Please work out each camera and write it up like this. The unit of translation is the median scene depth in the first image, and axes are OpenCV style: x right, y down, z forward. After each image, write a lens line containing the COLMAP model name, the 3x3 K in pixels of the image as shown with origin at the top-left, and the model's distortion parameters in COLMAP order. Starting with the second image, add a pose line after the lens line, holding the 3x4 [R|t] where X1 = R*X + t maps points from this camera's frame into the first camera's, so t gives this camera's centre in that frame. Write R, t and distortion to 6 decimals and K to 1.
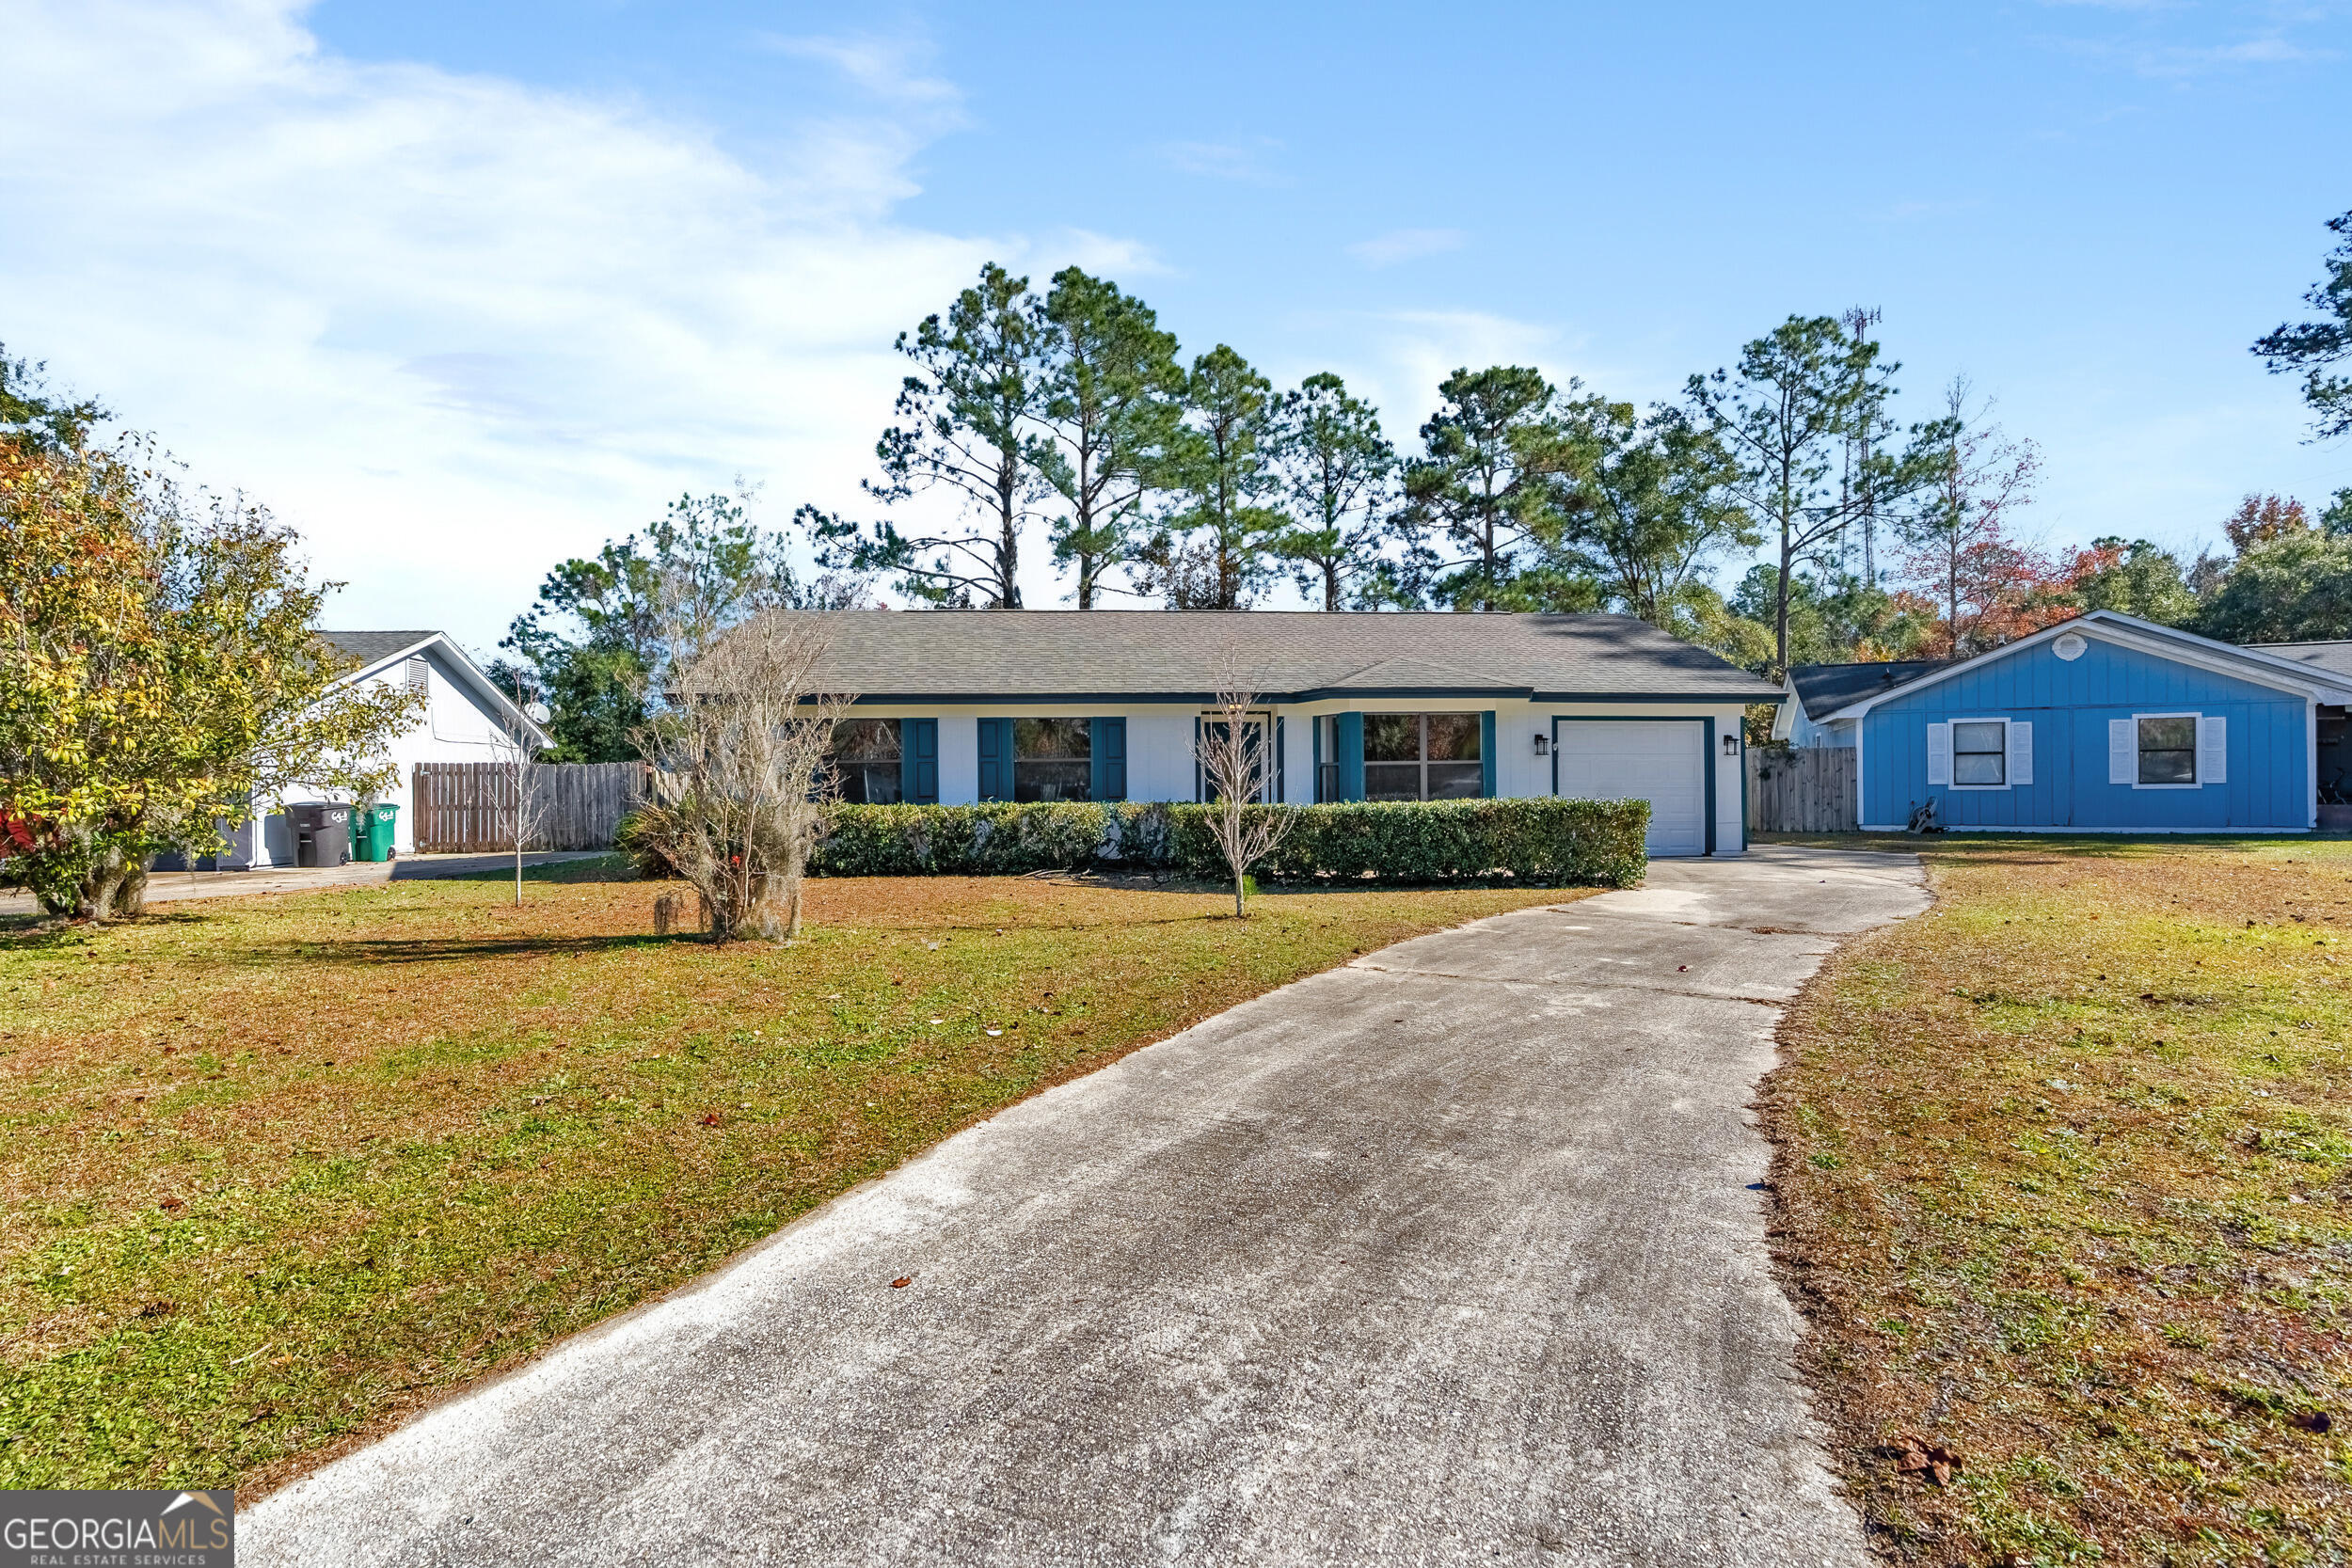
lens RADIAL K [[1068.8, 0, 1169.4], [0, 1068.8, 784.8], [0, 0, 1]] dist [-0.003466, 0.000559]
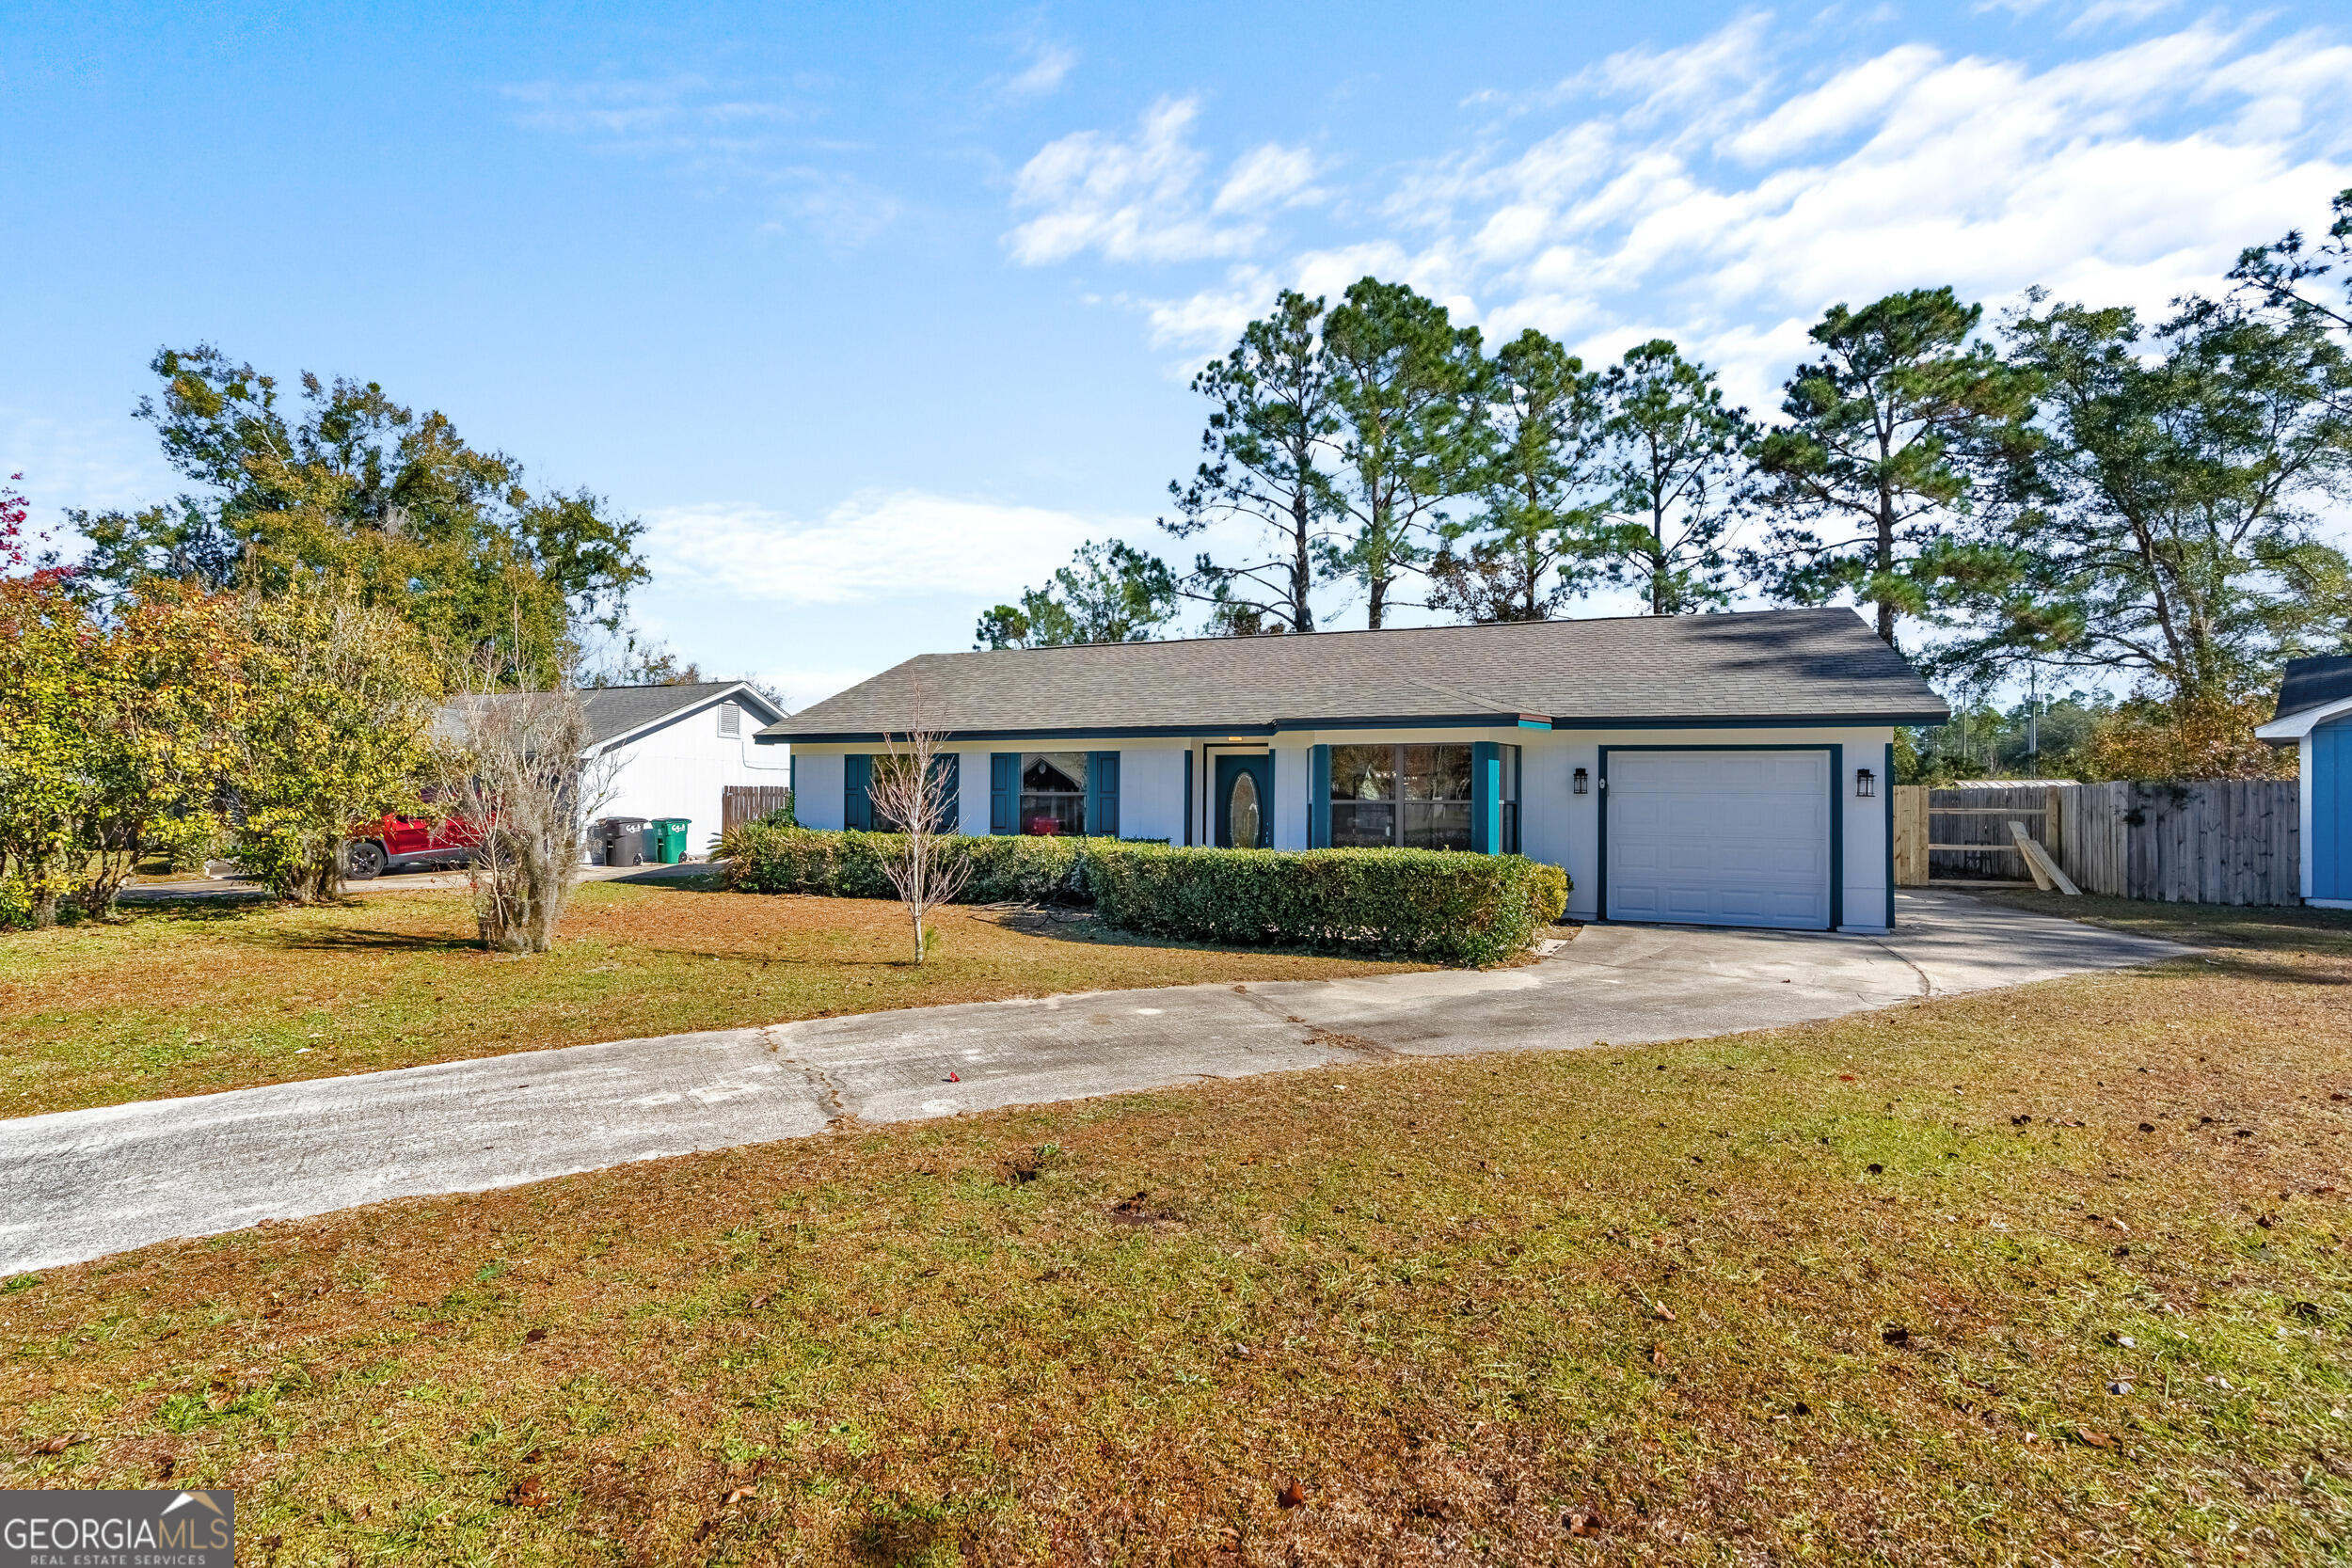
lens RADIAL K [[1065.4, 0, 1165.2], [0, 1065.4, 790.8], [0, 0, 1]] dist [-0.001613, 0.000633]
pose [[0.897618, 0.010754, -0.440643, 0.177281], [-0.014799, 0.999874, -0.005746, -0.008686], [0.440526, 0.011679, 0.897664, 0.053455]]
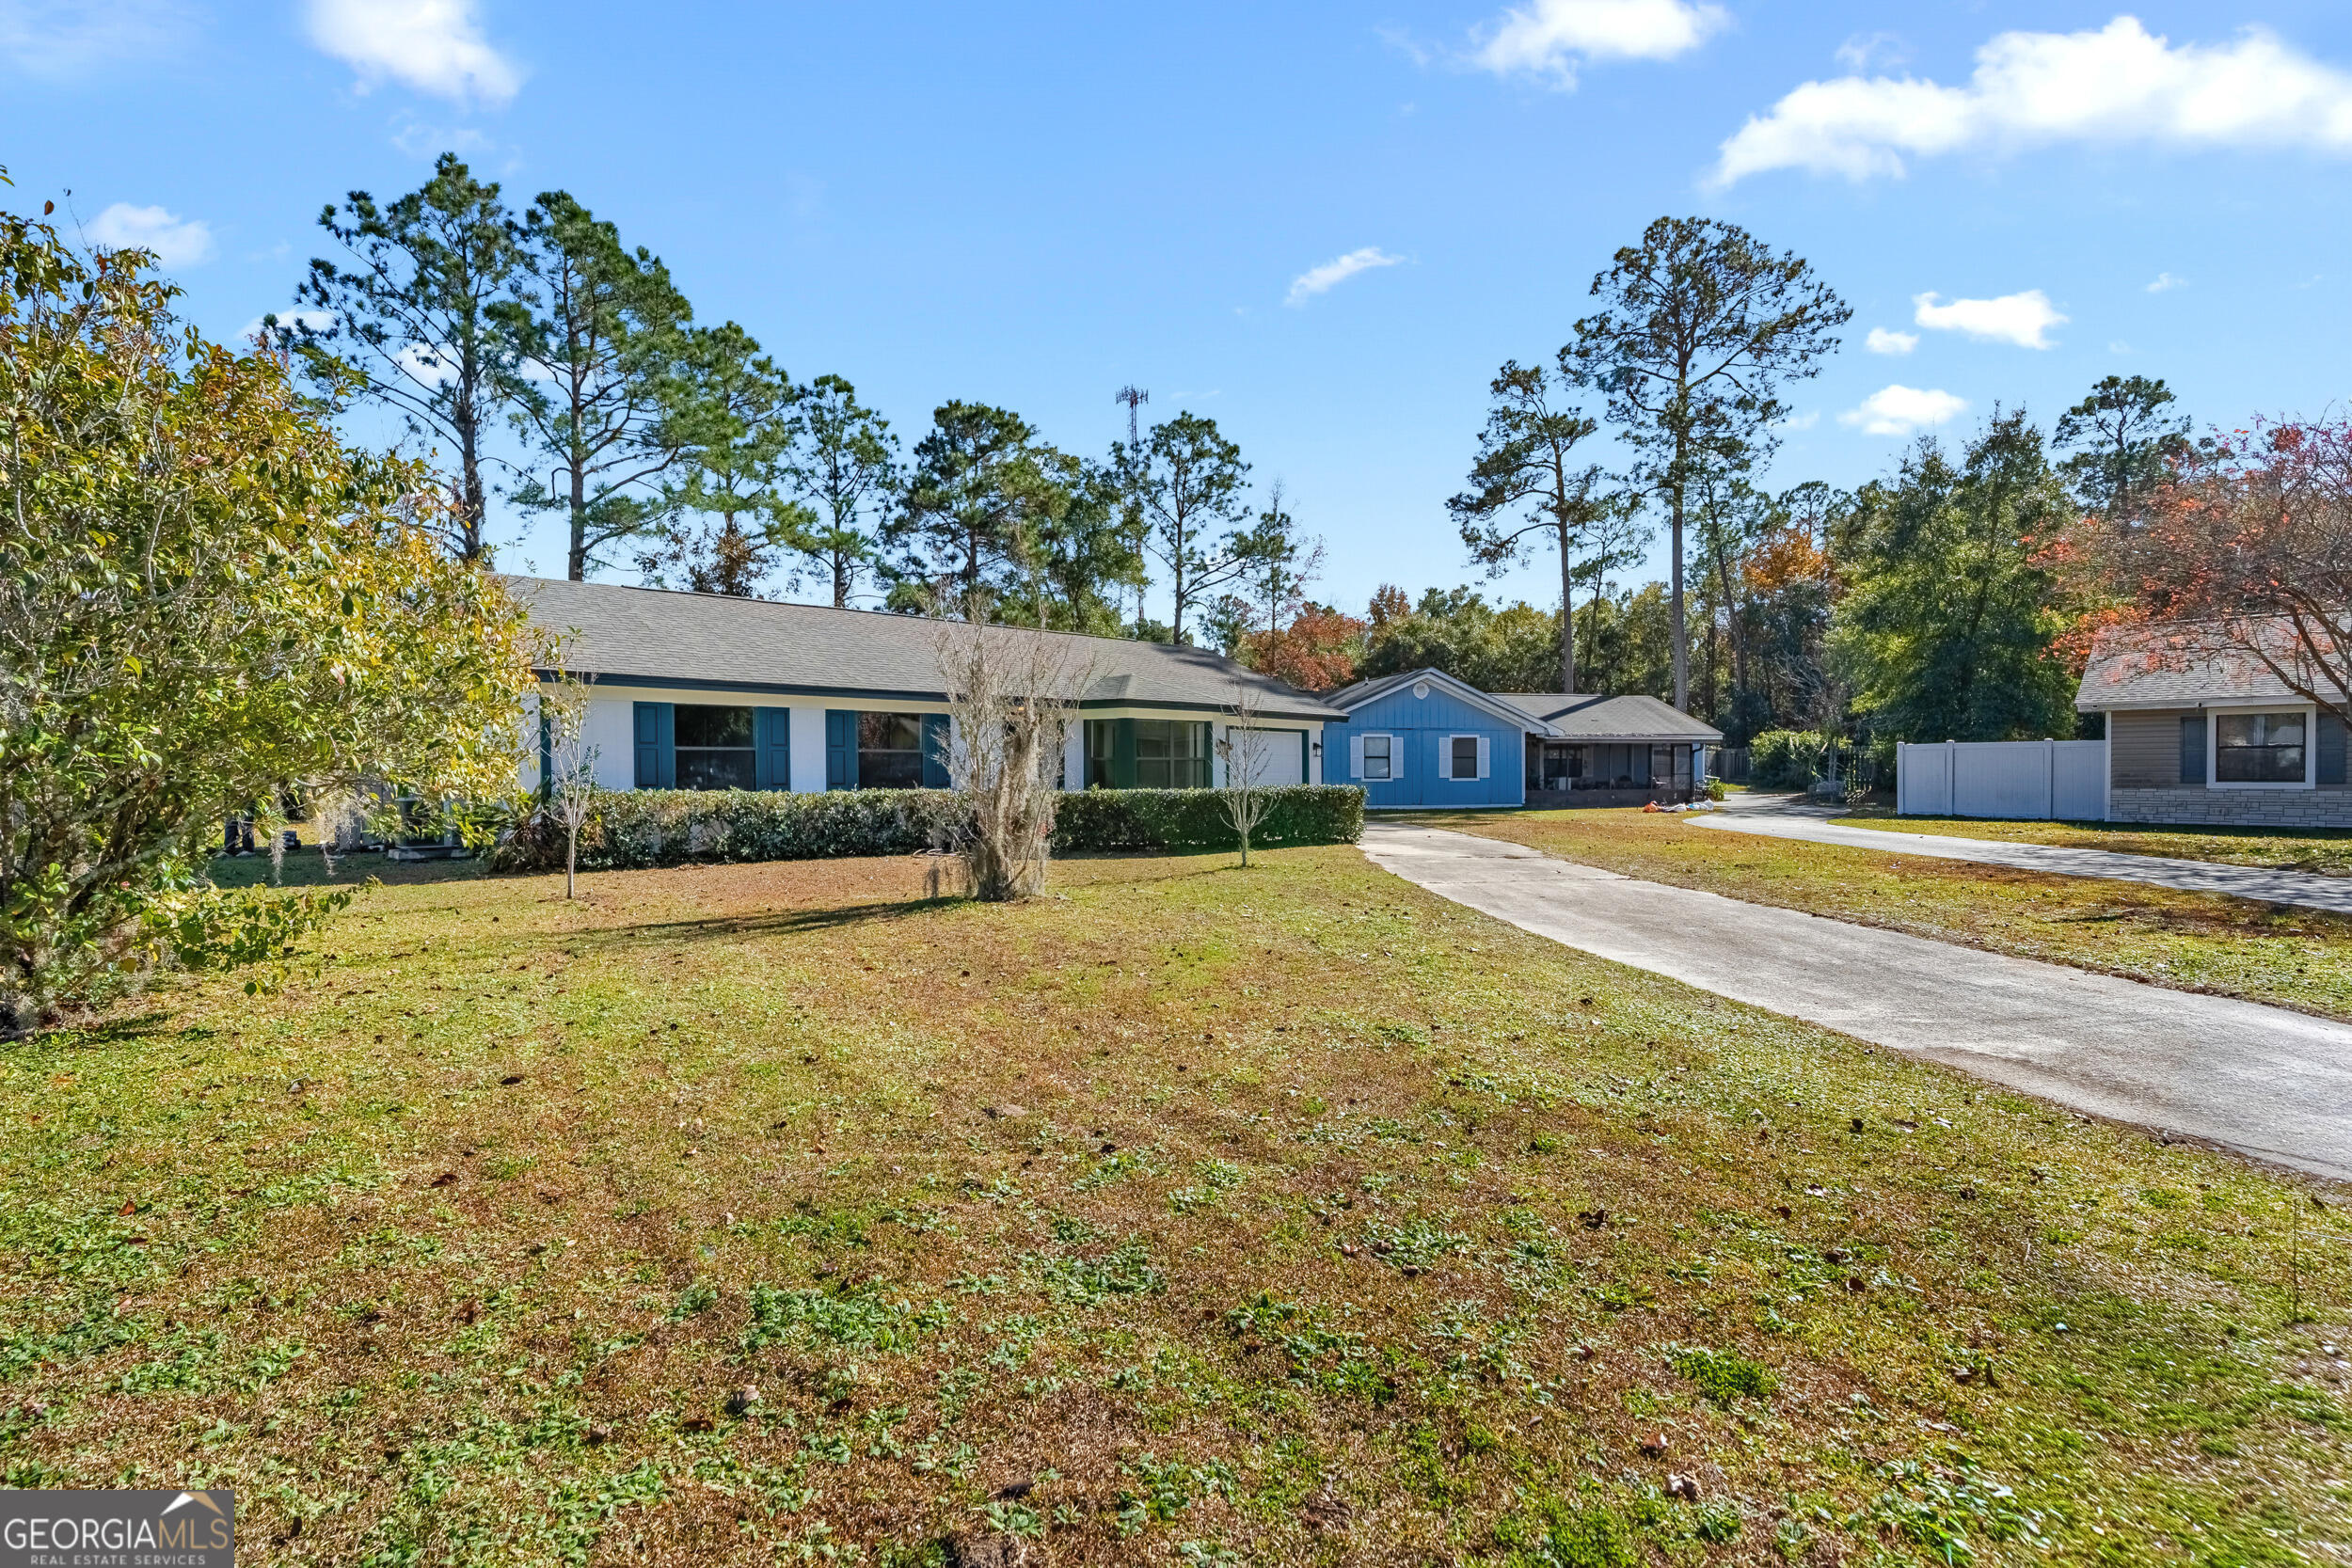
lens RADIAL K [[1068.8, 0, 1169.4], [0, 1068.8, 784.8], [0, 0, 1]] dist [-0.003466, 0.000559]
pose [[0.798600, 0.001485, 0.601860, -0.219880], [-0.006226, 0.999964, 0.005793, 0.001485], [-0.601830, -0.008373, 0.798580, -0.019498]]
